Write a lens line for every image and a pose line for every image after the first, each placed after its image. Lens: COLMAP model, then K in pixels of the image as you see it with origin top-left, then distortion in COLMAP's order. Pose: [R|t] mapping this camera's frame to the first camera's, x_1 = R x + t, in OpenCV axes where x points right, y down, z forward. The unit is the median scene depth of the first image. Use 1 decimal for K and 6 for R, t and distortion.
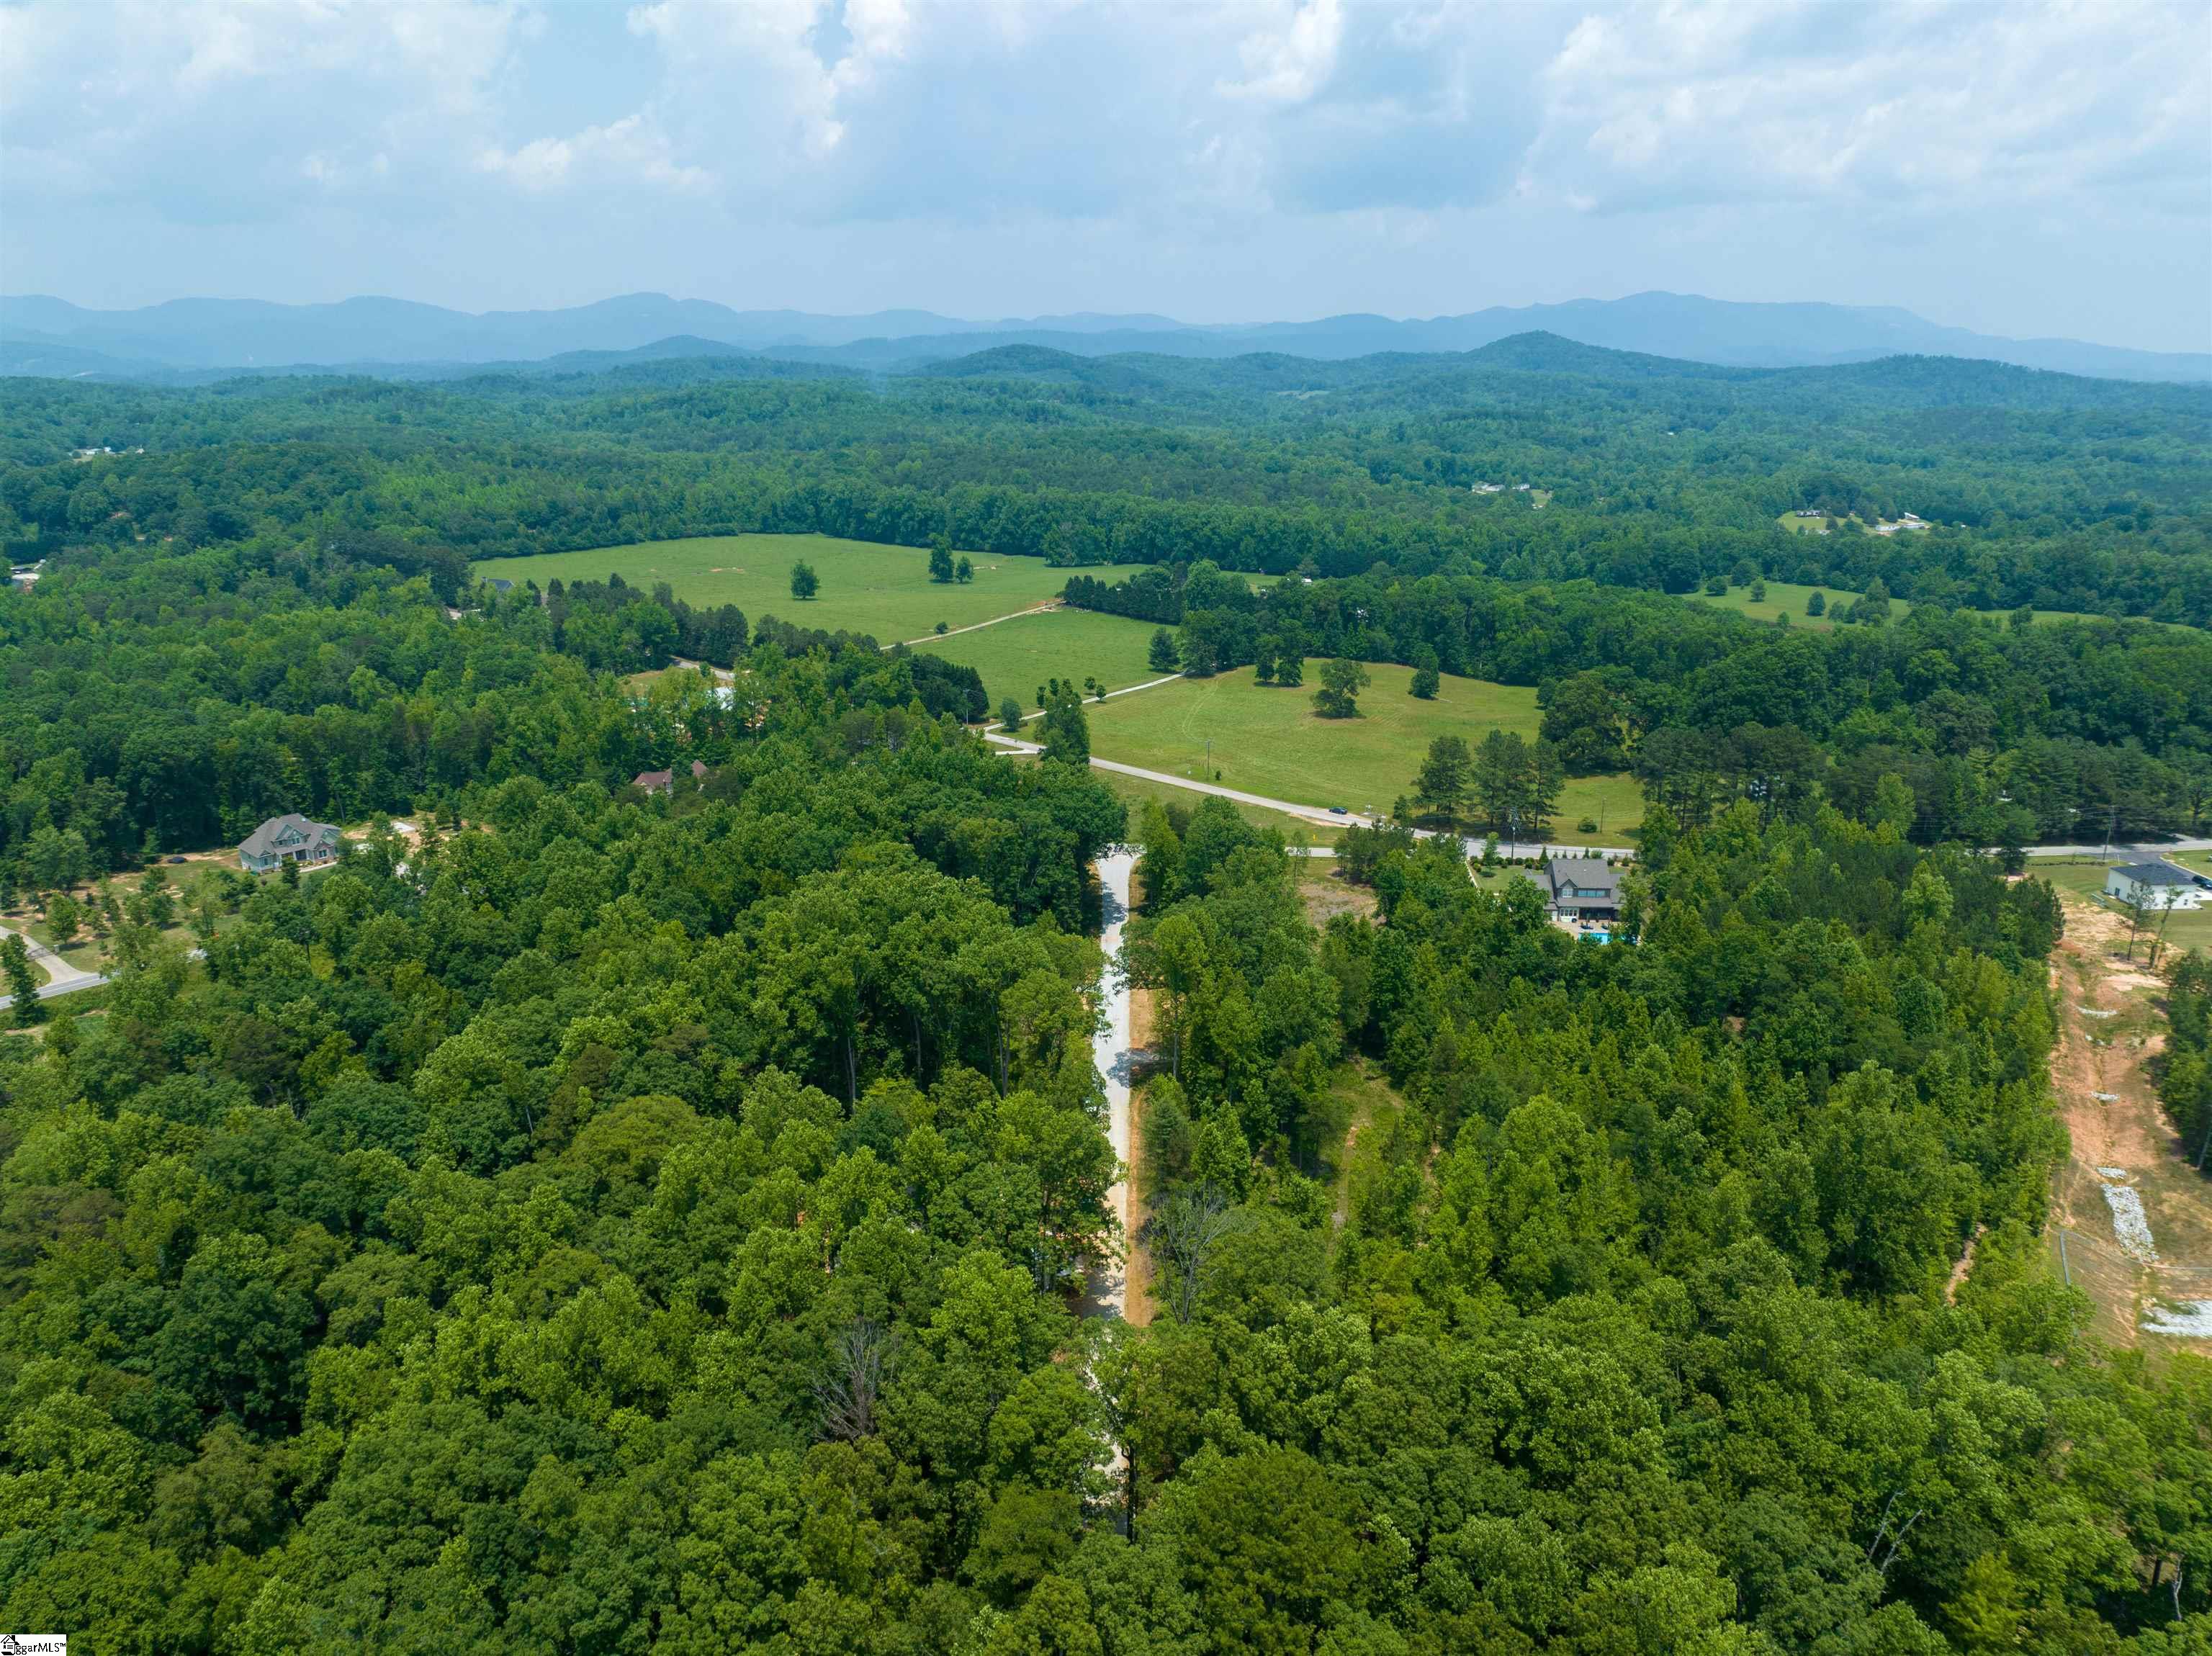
lens RADIAL K [[1556.3, 0, 1106.0], [0, 1556.3, 828.0], [0, 0, 1]] dist [-0.043384, 0.003338]
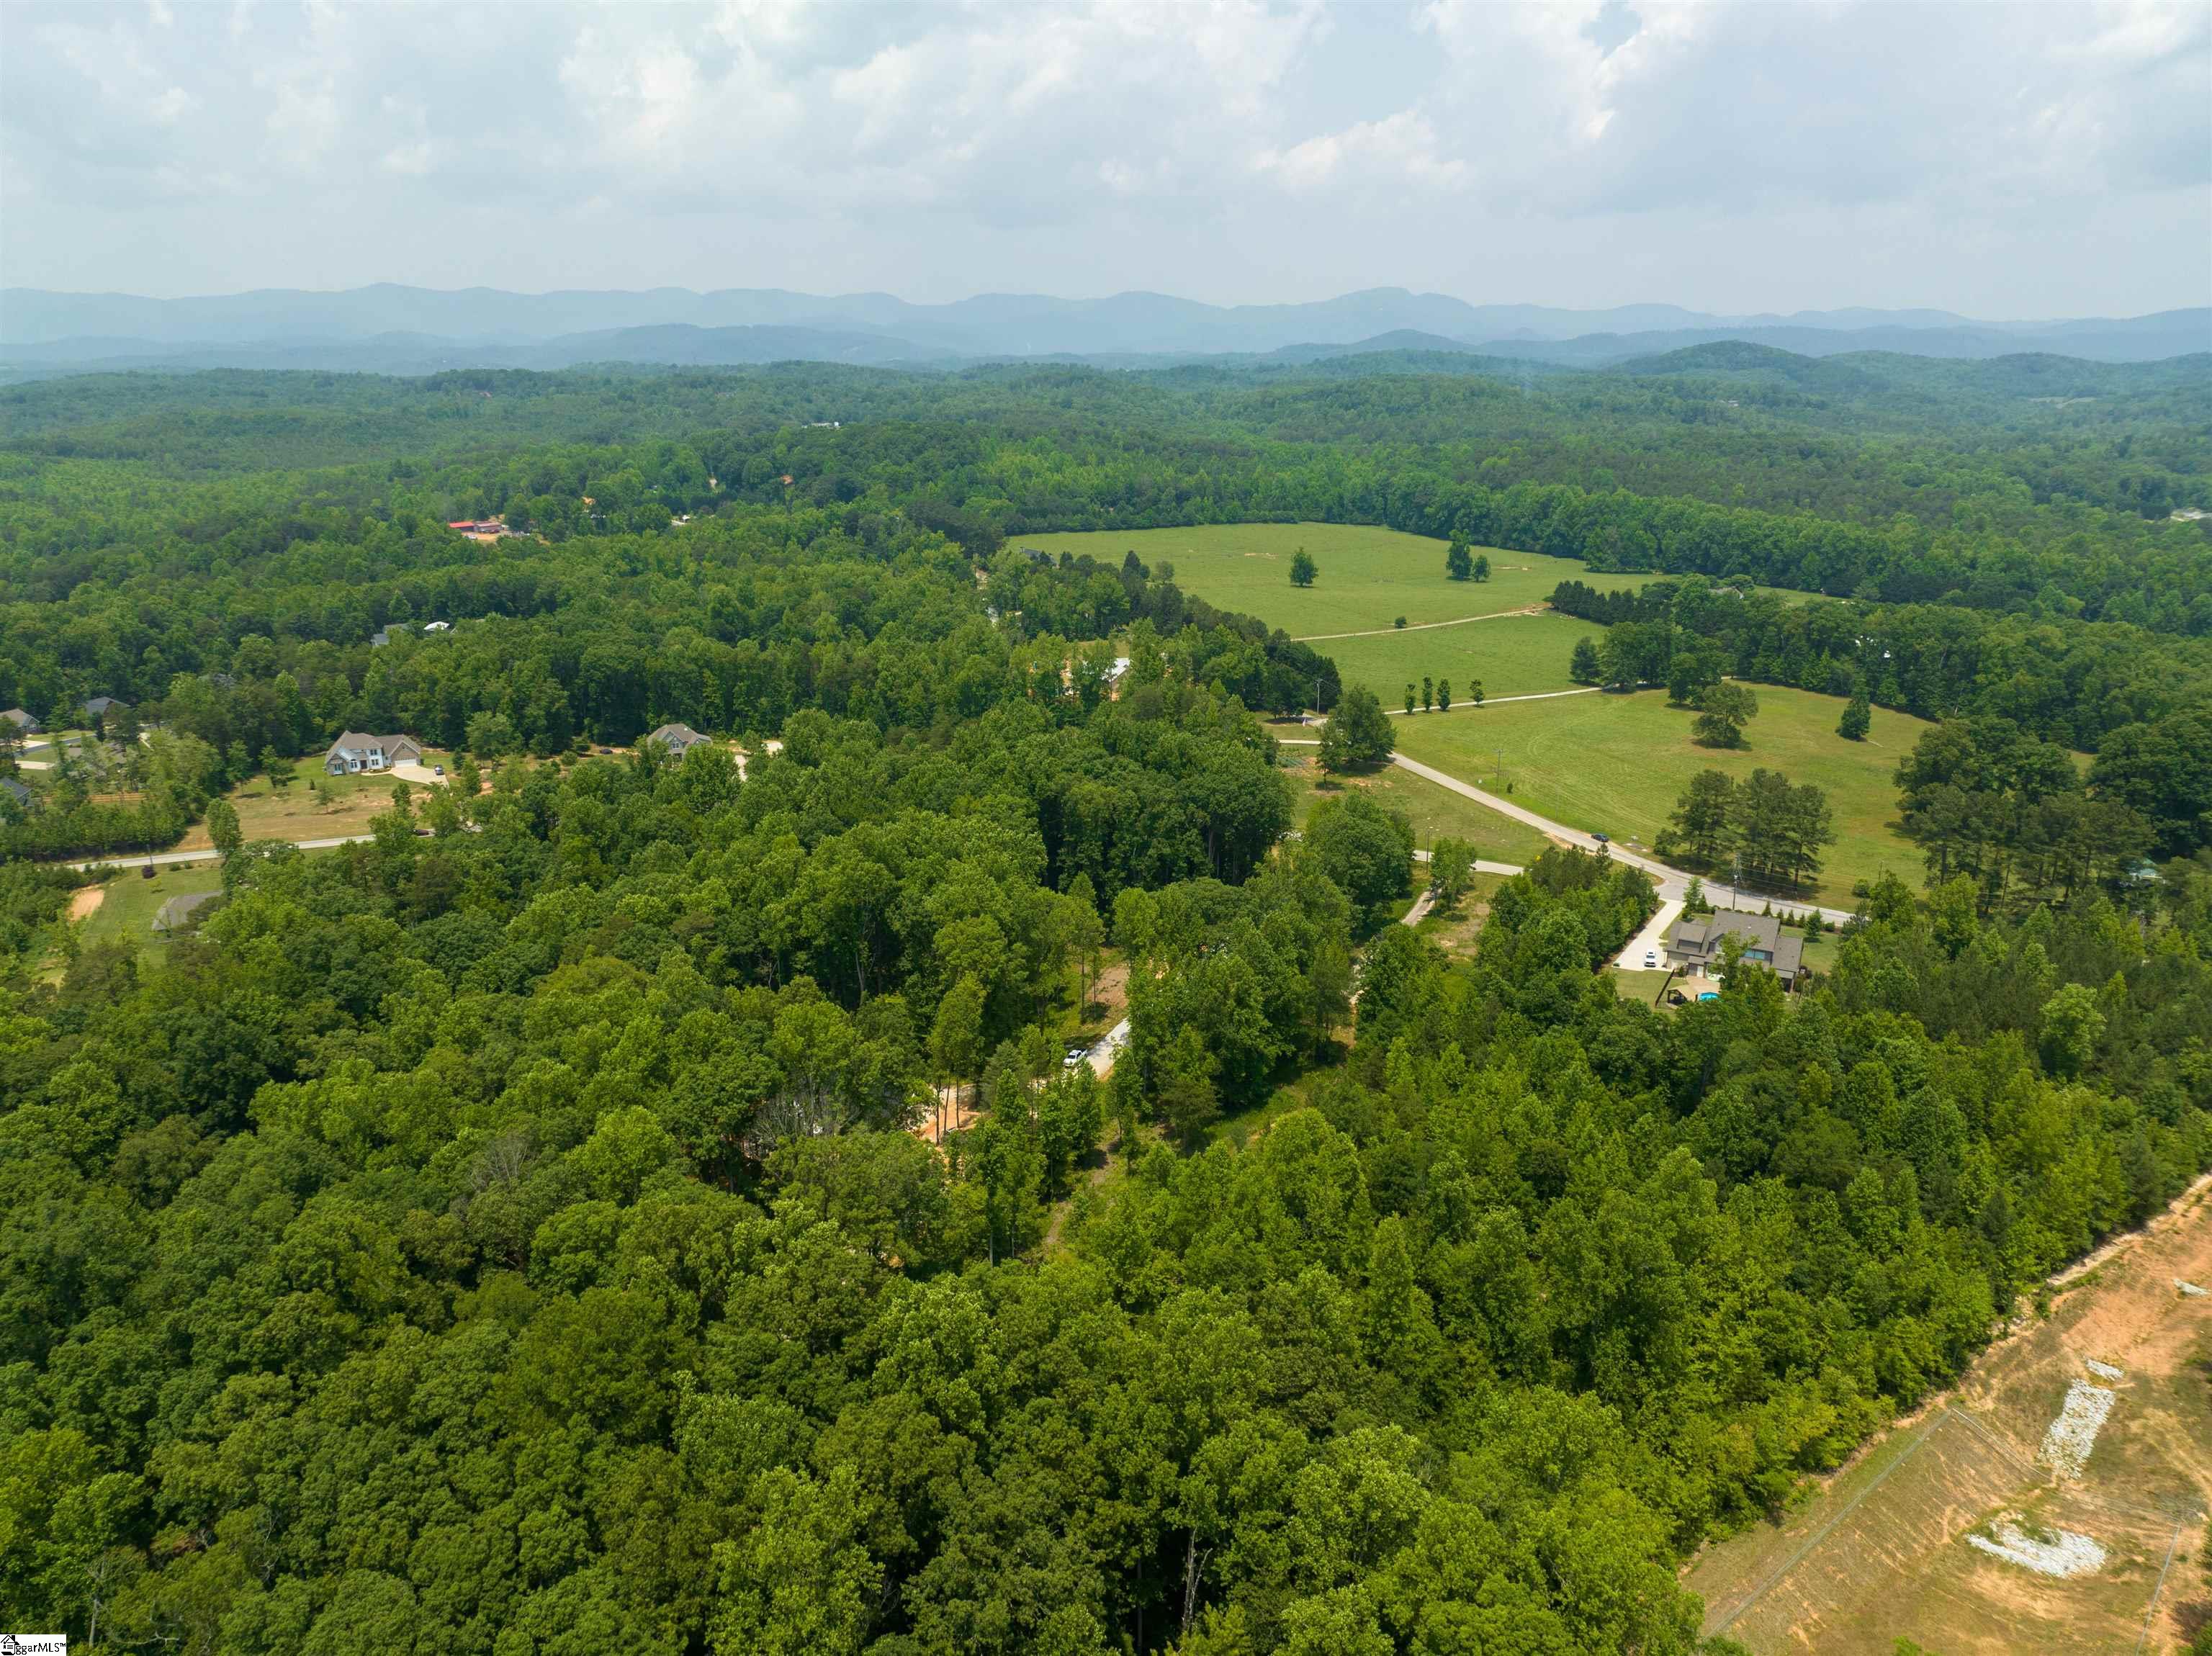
lens RADIAL K [[1530.6, 0, 1106.3], [0, 1530.6, 892.5], [0, 0, 1]] dist [-0.052682, 0.009105]
pose [[0.894713, 0.146096, -0.422072, 0.112014], [-0.126134, 0.989173, 0.075012, -0.003765], [0.428461, -0.013877, 0.903454, 0.015249]]
